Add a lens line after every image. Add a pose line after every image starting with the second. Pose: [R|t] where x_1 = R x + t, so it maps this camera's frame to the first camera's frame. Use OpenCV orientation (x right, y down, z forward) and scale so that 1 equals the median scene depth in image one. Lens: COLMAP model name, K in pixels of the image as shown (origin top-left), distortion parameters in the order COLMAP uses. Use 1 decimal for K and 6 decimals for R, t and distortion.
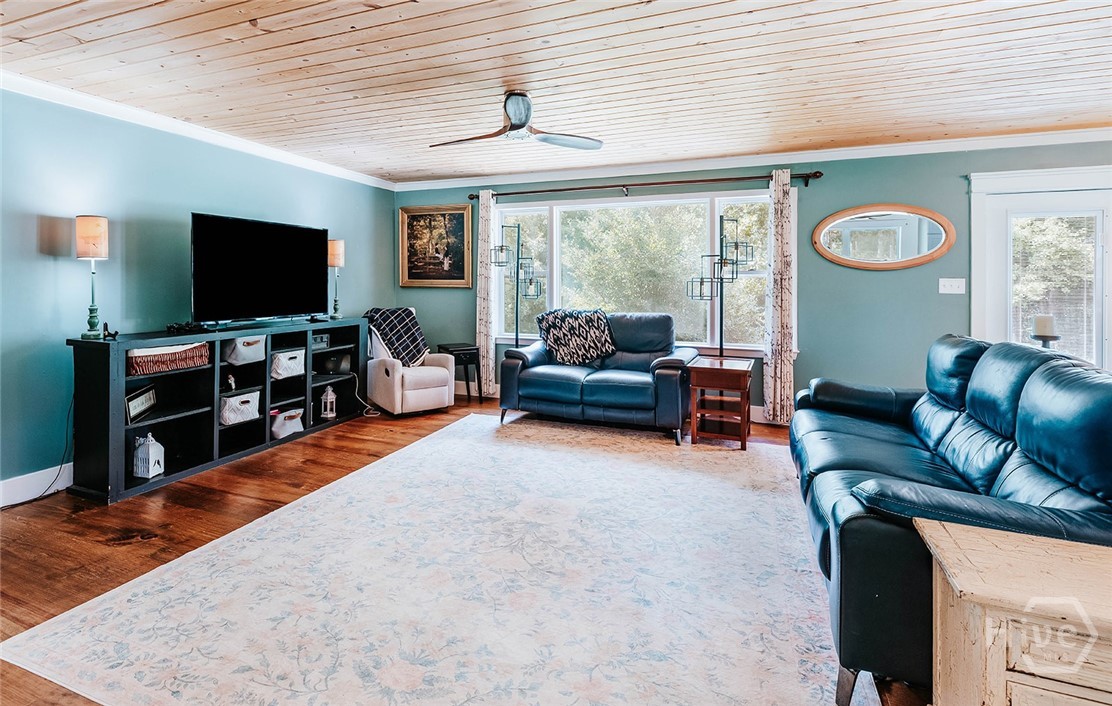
lens RADIAL K [[552.3, 0, 514.7], [0, 552.3, 282.8], [0, 0, 1]] dist [0.002352, -0.000383]
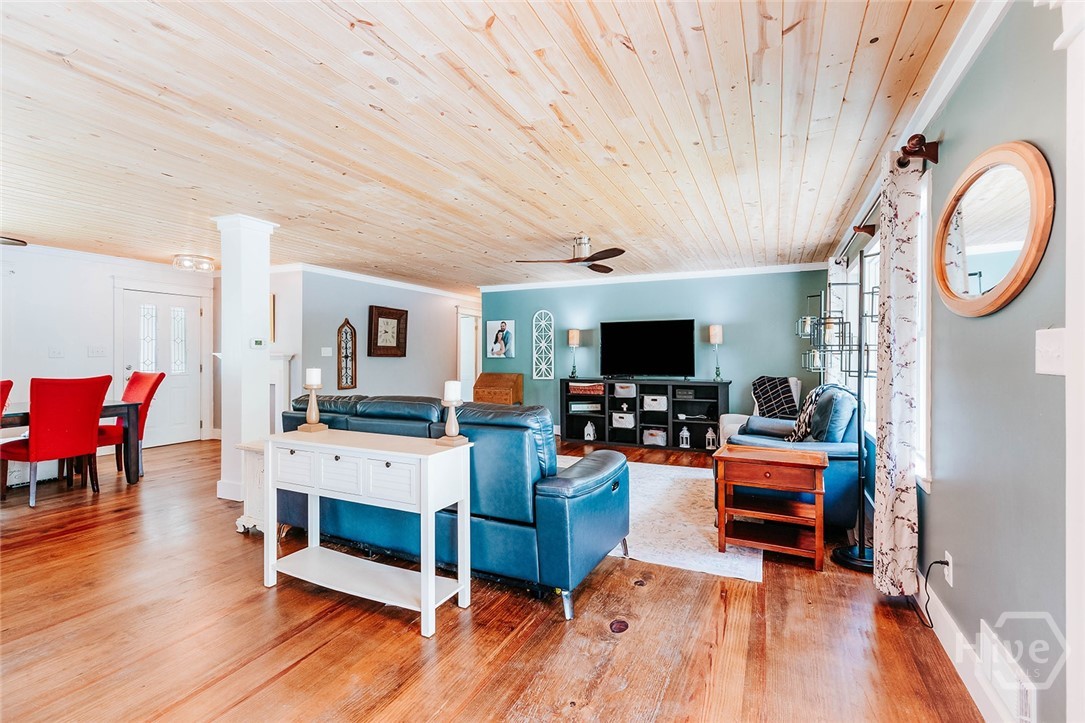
lens RADIAL K [[492.3, 0, 548.6], [0, 492.3, 358.9], [0, 0, 1]] dist [0.004361, -0.002206]
pose [[-0.048458, 0.000062, -0.998825, 1.157263], [0.000524, 1.000000, 0.000036, 0.010913], [0.998825, -0.000522, -0.048458, 0.775487]]
